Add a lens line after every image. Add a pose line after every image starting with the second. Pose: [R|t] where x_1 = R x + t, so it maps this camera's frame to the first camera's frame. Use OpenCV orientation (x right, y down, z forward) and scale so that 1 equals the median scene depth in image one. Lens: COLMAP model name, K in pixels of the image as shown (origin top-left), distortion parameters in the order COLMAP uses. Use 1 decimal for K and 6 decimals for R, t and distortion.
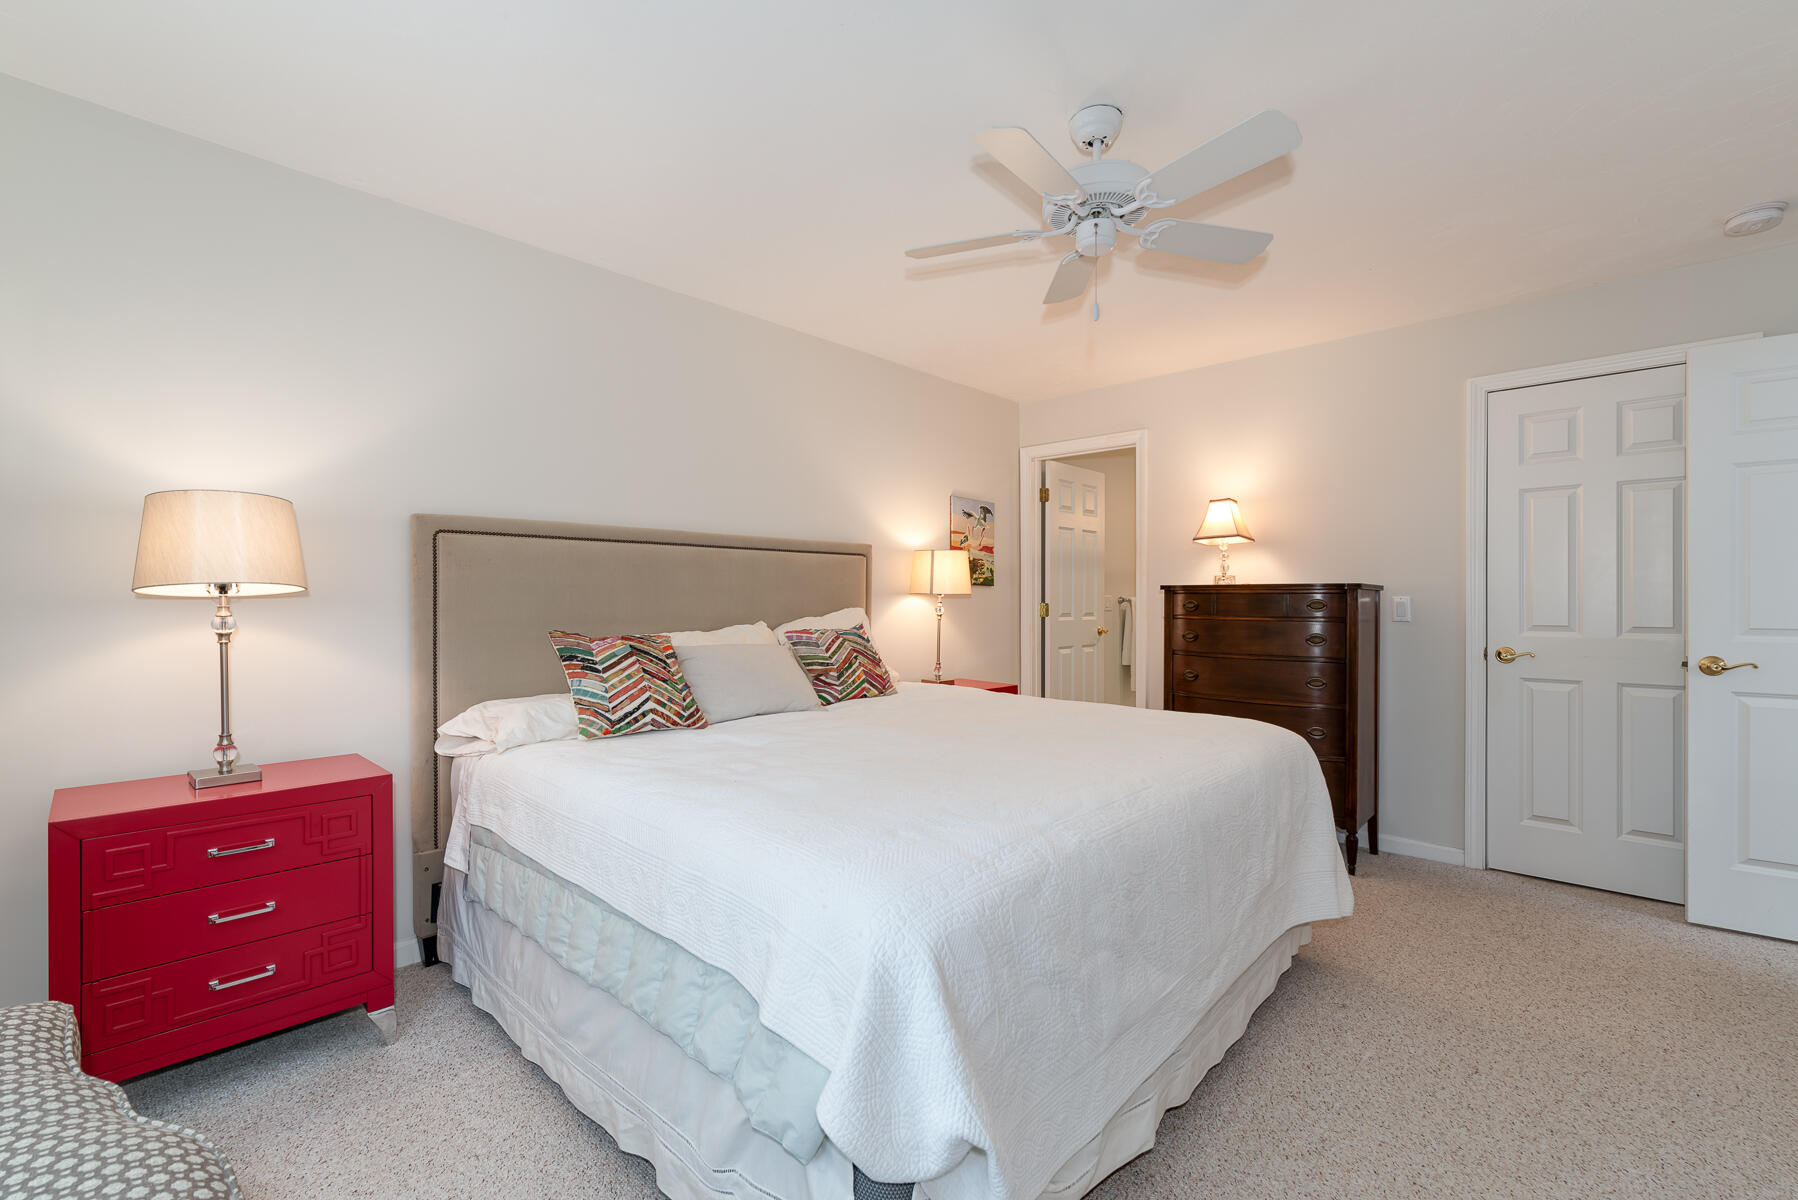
lens RADIAL K [[768.6, 0, 894.0], [0, 768.6, 600.9], [0, 0, 1]] dist [0.001582, 0.003162]
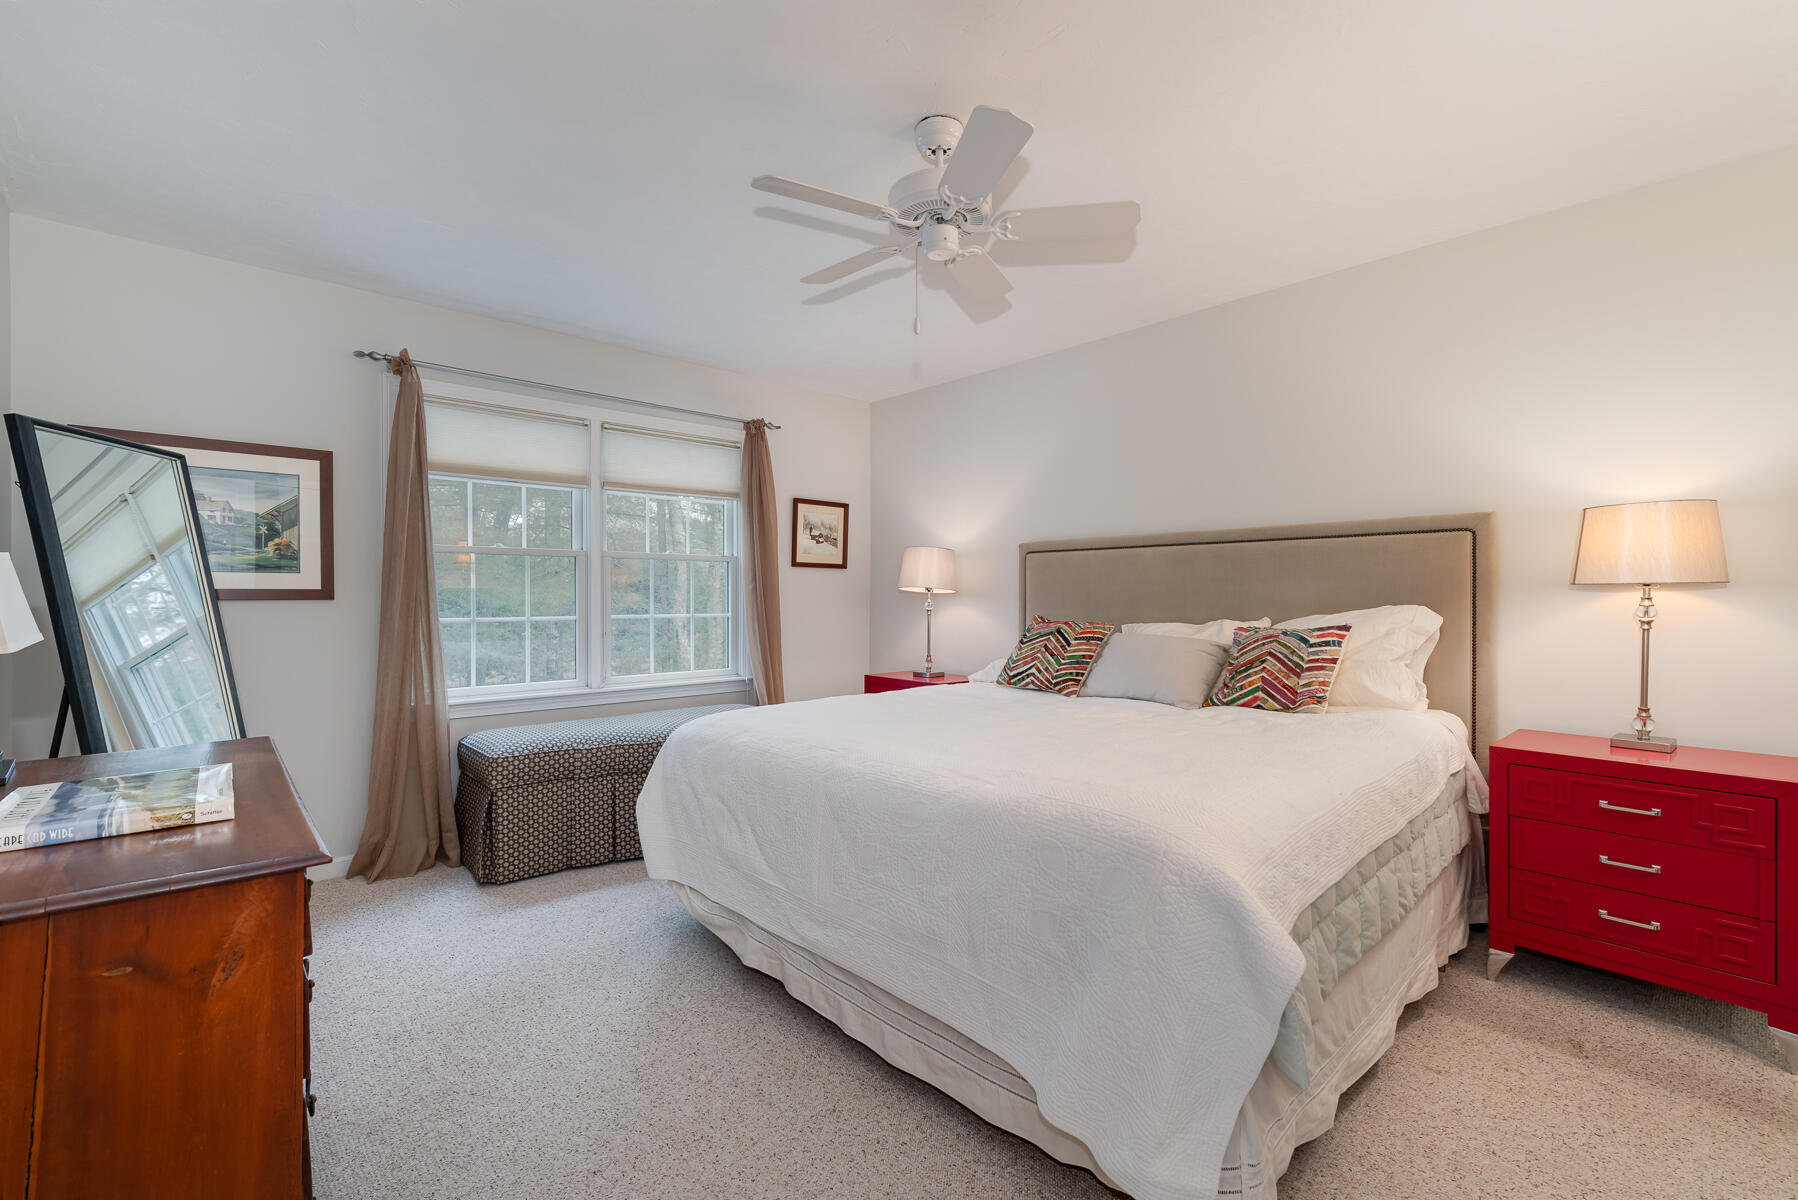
lens RADIAL K [[768.6, 0, 894.0], [0, 768.6, 600.9], [0, 0, 1]] dist [0.001582, 0.003162]
pose [[-0.074818, 0.004551, -0.997187, 1.072570], [-0.001976, 0.999987, 0.004712, 0.004516], [0.997195, 0.002323, -0.074808, 0.844885]]
